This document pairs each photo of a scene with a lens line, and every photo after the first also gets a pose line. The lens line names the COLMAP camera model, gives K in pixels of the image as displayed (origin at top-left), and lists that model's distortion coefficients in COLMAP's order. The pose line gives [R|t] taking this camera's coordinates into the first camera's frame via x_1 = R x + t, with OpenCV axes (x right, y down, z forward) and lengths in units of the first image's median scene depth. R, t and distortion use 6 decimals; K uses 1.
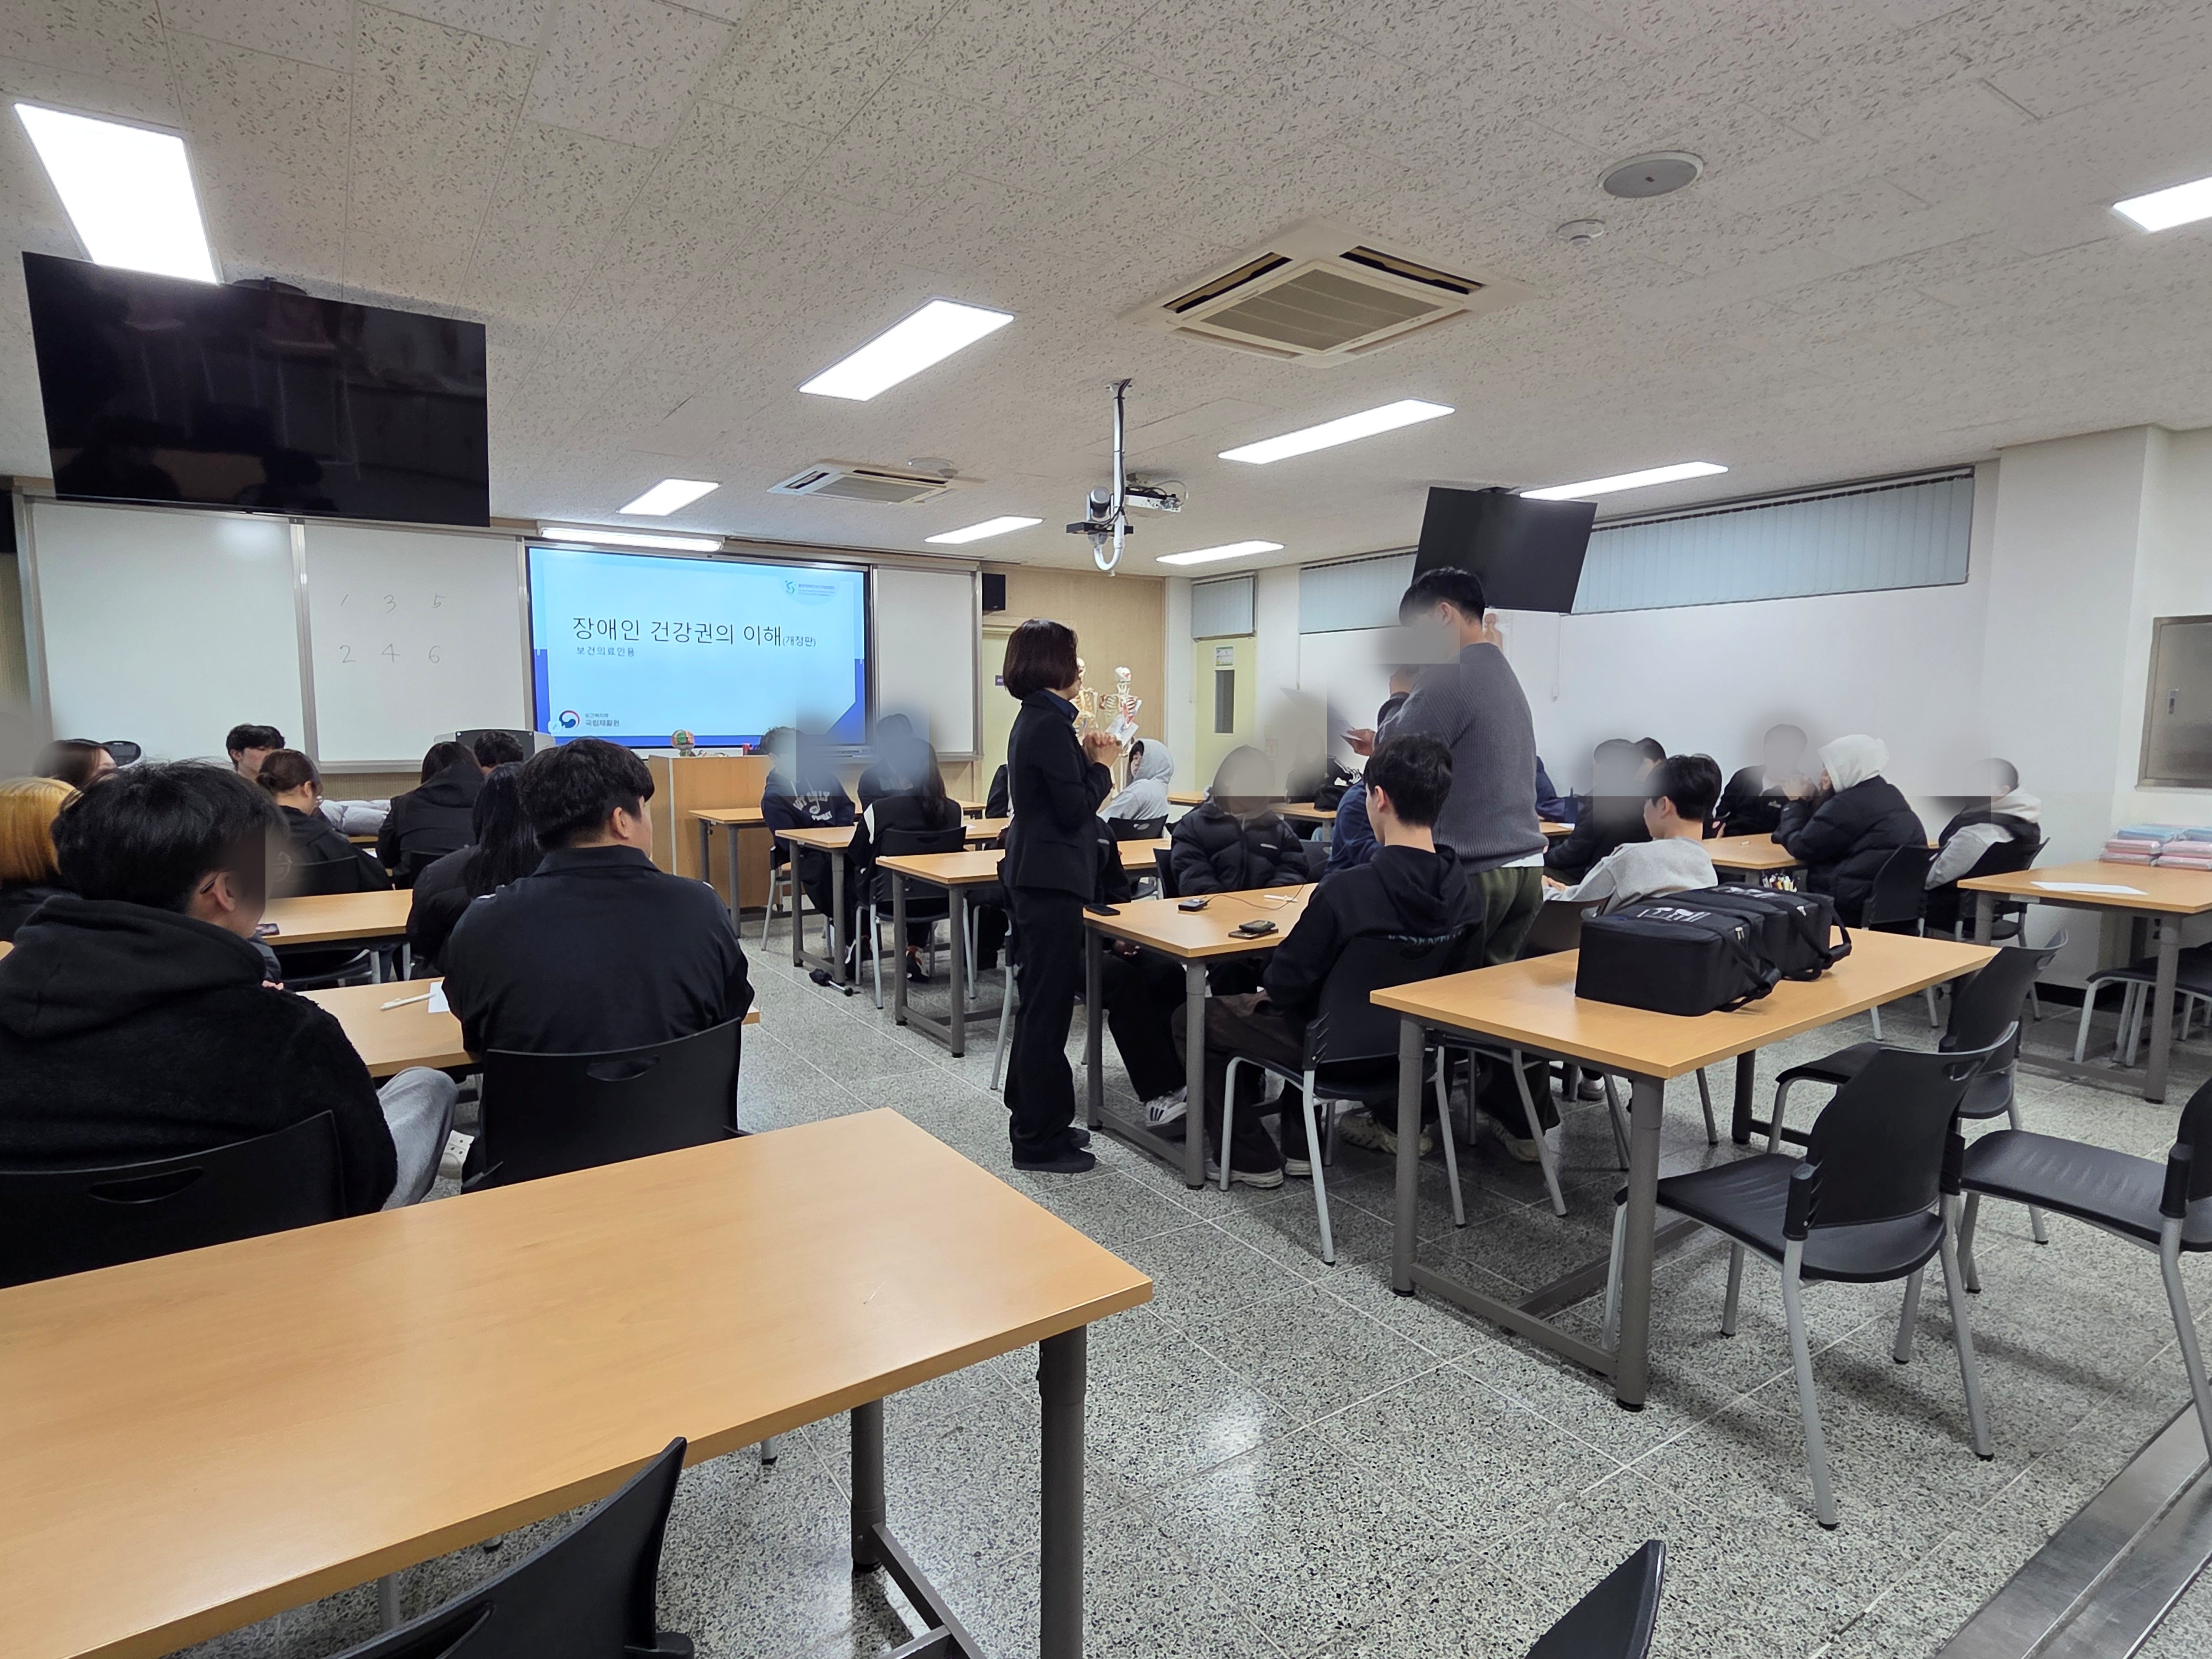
lens RADIAL K [[1210.3, 0, 1091.3], [0, 1210.3, 831.0], [0, 0, 1]] dist [-0.002043, 0.002316]
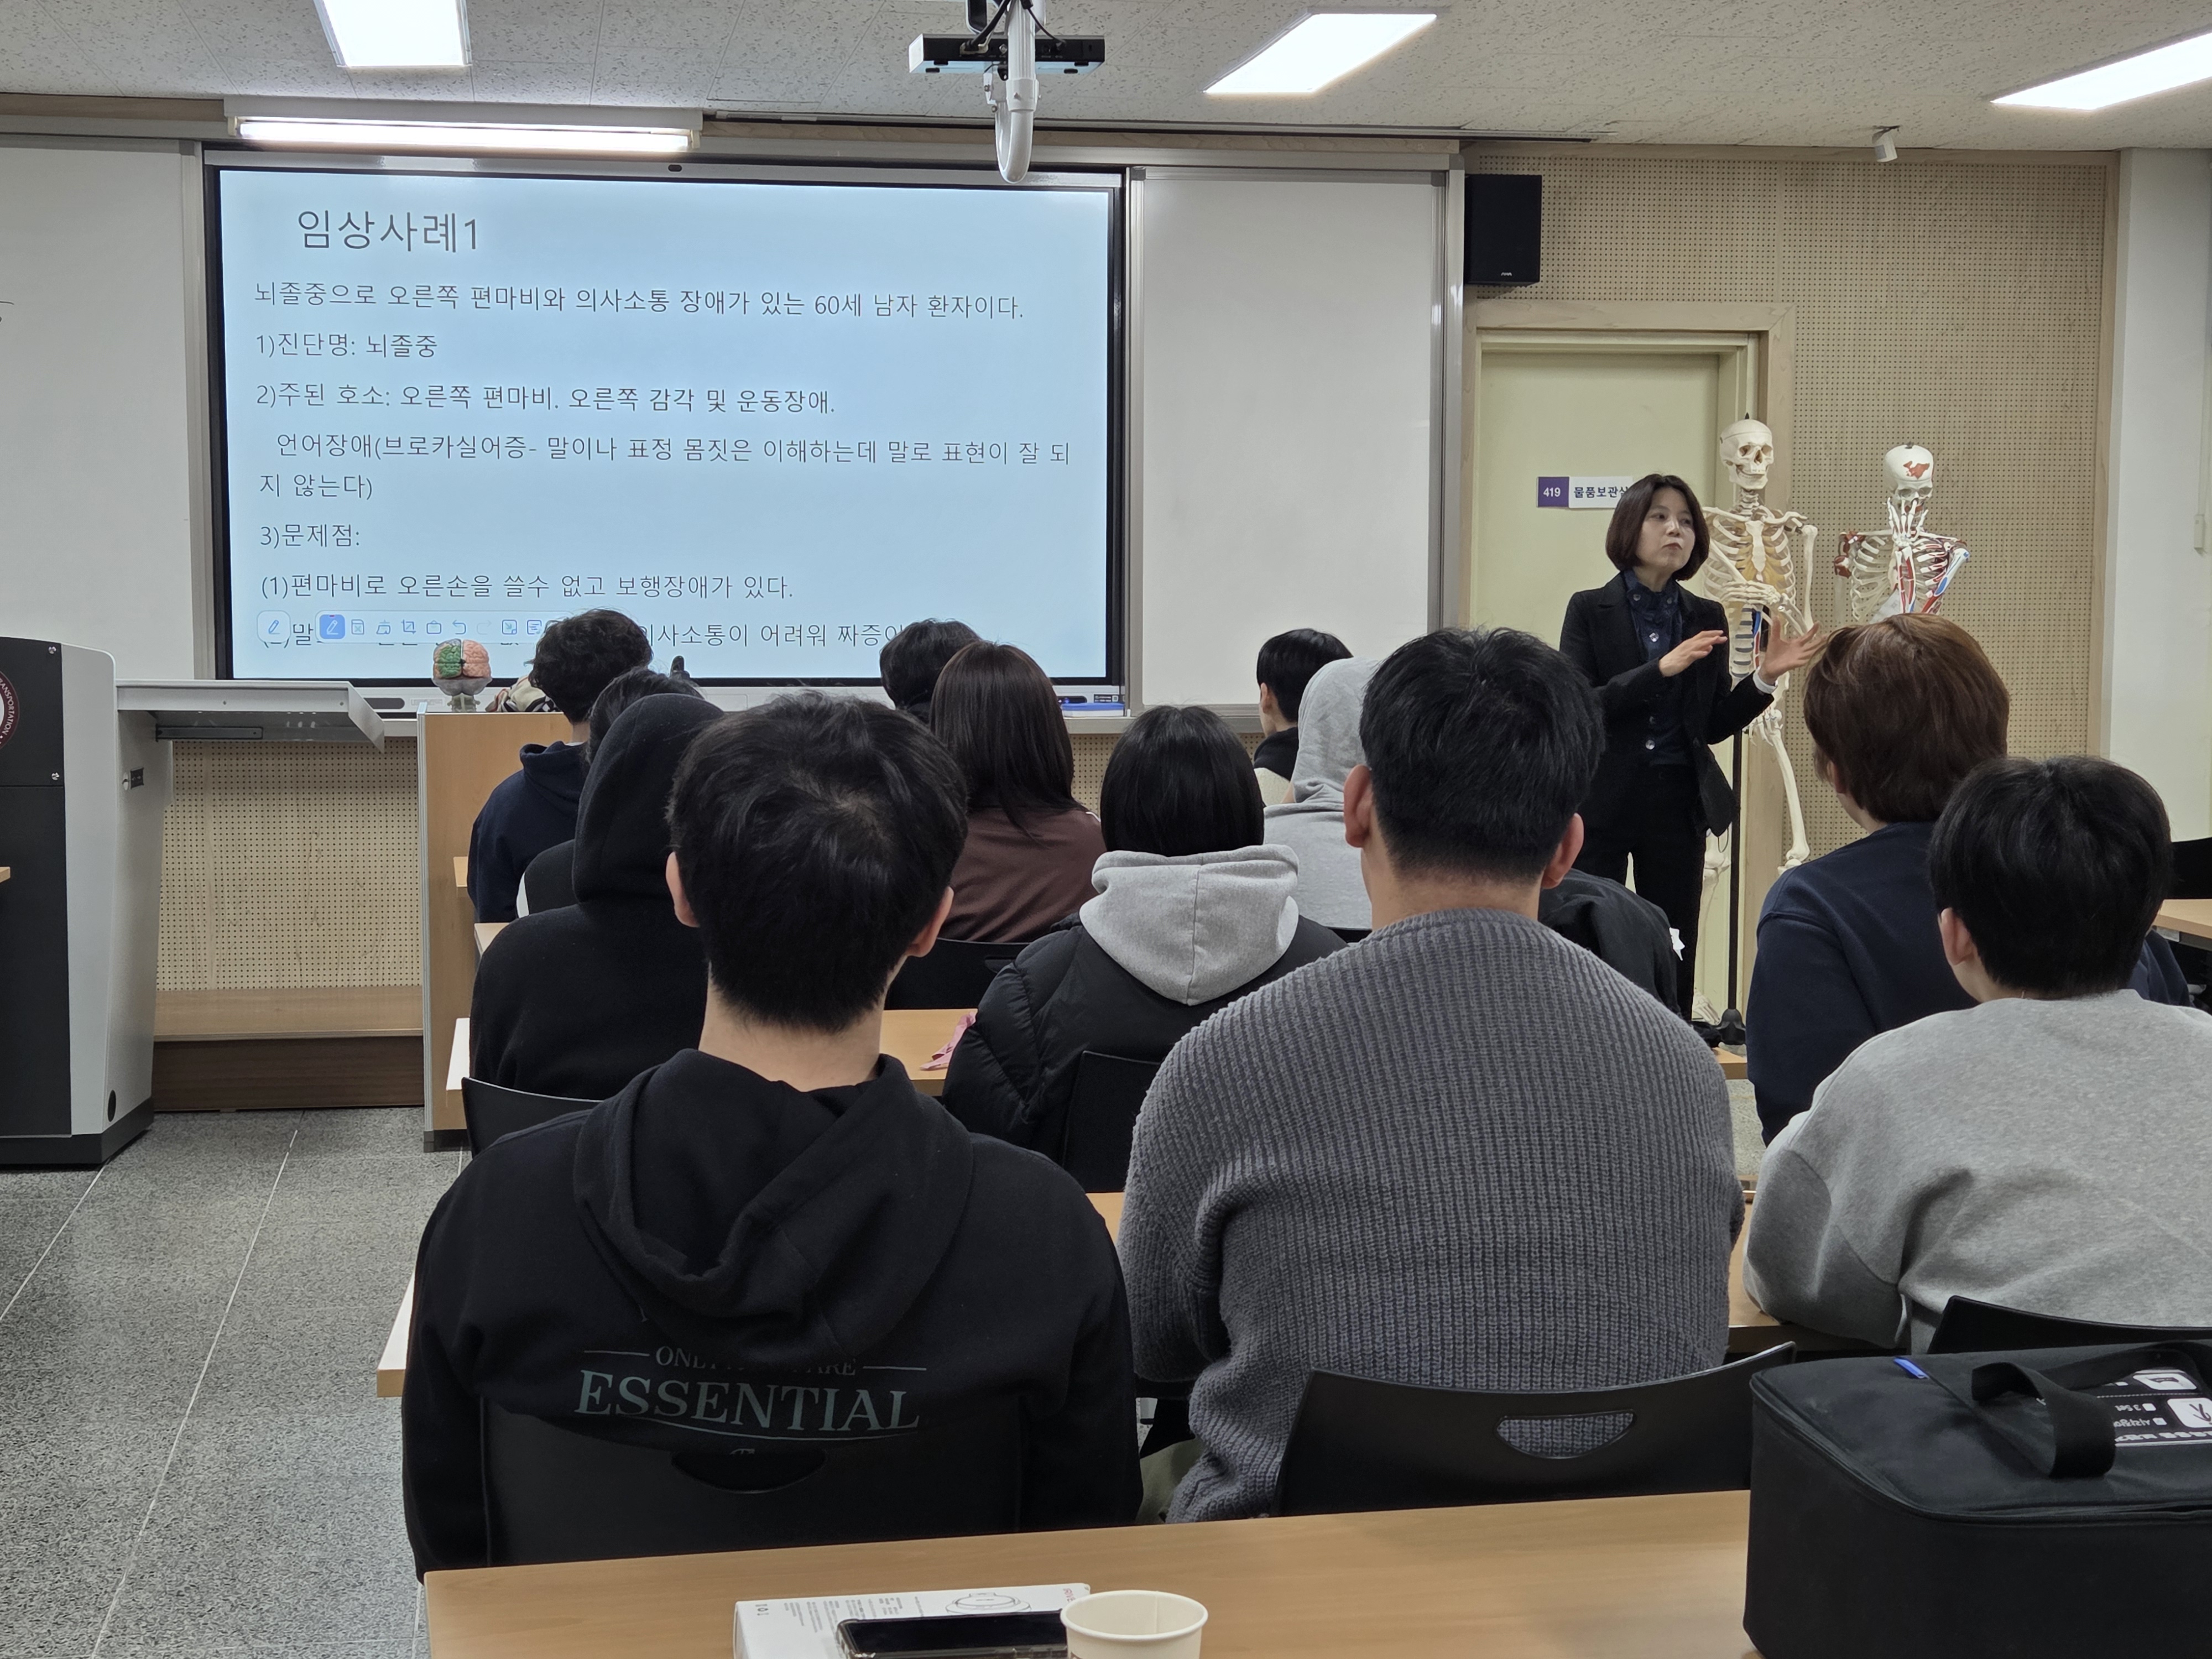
lens RADIAL K [[3289.7, 0, 1102.4], [0, 3289.7, 823.9], [0, 0, 1]] dist [0.070871, 0.000000]
pose [[0.901446, 0.030369, -0.431826, 0.263376], [-0.043399, 0.998851, -0.020351, -0.009500], [0.430711, 0.037086, 0.901727, 0.146475]]
